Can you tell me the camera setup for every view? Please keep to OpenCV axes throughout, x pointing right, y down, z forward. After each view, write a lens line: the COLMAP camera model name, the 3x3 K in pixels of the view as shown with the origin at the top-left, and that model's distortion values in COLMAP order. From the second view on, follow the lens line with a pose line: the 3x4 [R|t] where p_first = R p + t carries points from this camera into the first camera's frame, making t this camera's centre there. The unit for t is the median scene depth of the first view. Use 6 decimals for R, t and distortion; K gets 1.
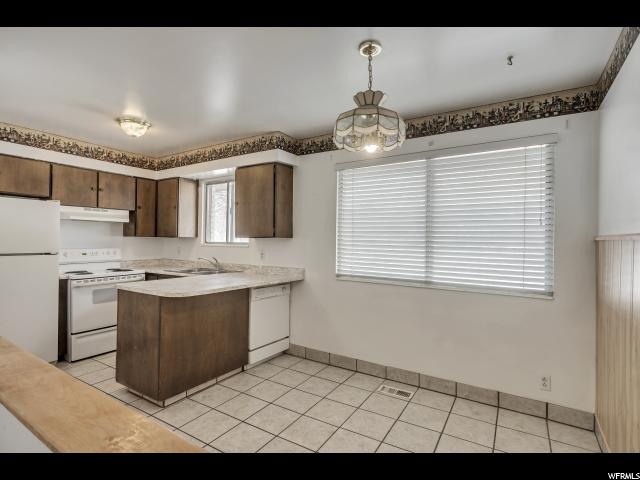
lens RADIAL K [[326.7, 0, 319.7], [0, 326.7, 239.5], [0, 0, 1]] dist [0.002541, 0.000136]
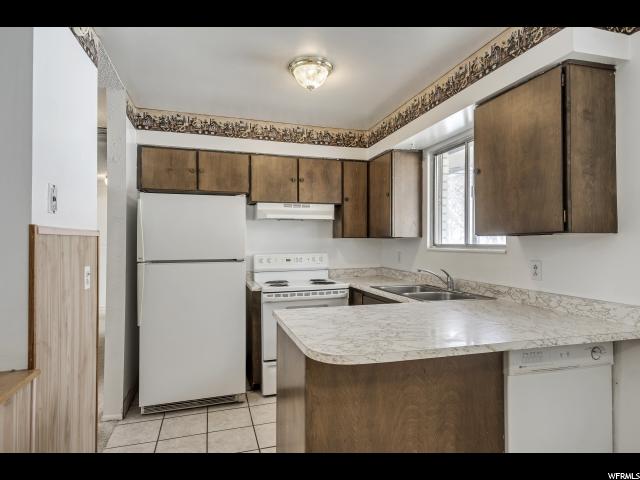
lens RADIAL K [[359.6, 0, 318.3], [0, 359.6, 238.2], [0, 0, 1]] dist [0.015281, -0.005173]
pose [[0.751878, -0.020059, -0.658997, -0.060926], [0.012760, 0.999793, -0.015874, 0.004366], [0.659179, 0.003527, 0.751978, 0.363661]]
